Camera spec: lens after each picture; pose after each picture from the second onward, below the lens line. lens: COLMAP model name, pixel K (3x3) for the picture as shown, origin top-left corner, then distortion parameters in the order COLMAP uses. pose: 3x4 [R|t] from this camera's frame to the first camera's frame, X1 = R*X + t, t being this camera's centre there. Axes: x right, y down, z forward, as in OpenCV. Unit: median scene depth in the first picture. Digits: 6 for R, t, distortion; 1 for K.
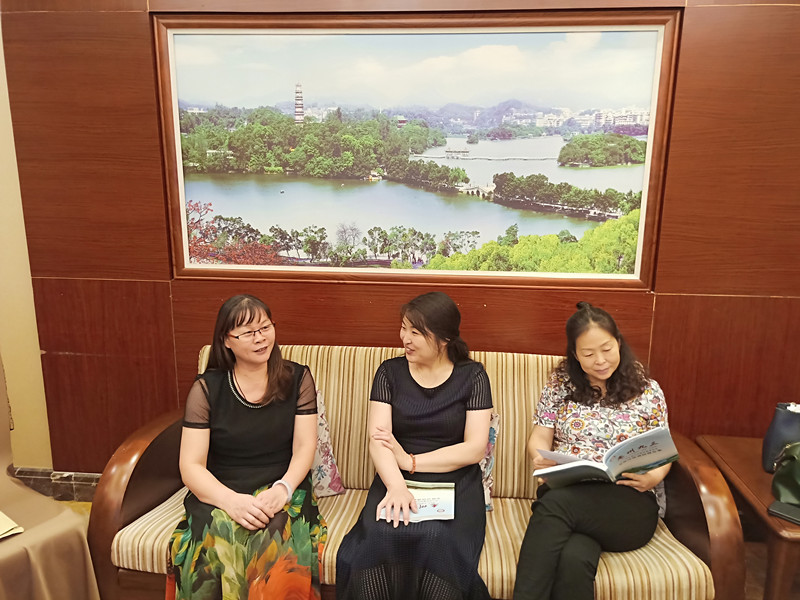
lens RADIAL K [[604.3, 0, 400.0], [0, 604.3, 300.0], [0, 0, 1]] dist [0.030561, -0.000640]
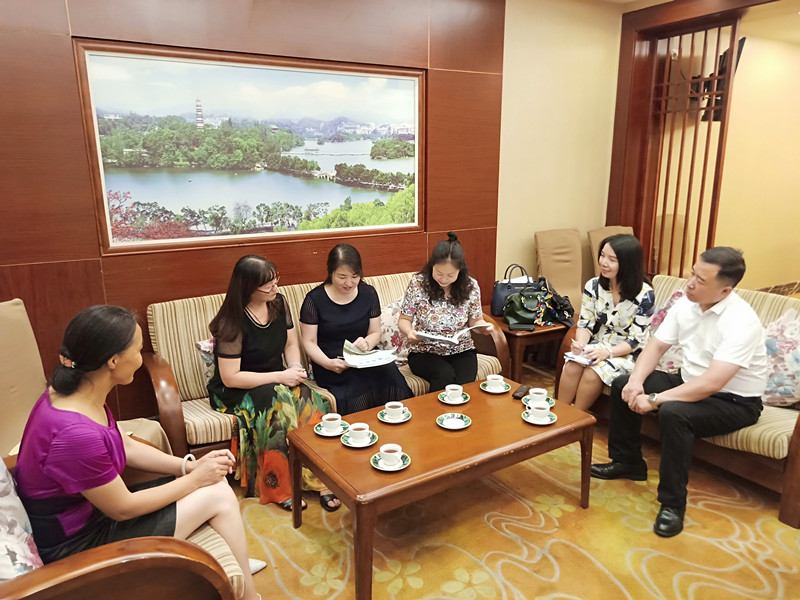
lens RADIAL K [[604.3, 0, 400.0], [0, 604.3, 300.0], [0, 0, 1]] dist [0.030561, -0.000640]
pose [[0.810430, -0.147751, 0.566898, -0.622620], [0.132483, 0.988828, 0.068323, 0.048804], [-0.570660, 0.019733, 0.820950, -0.344671]]
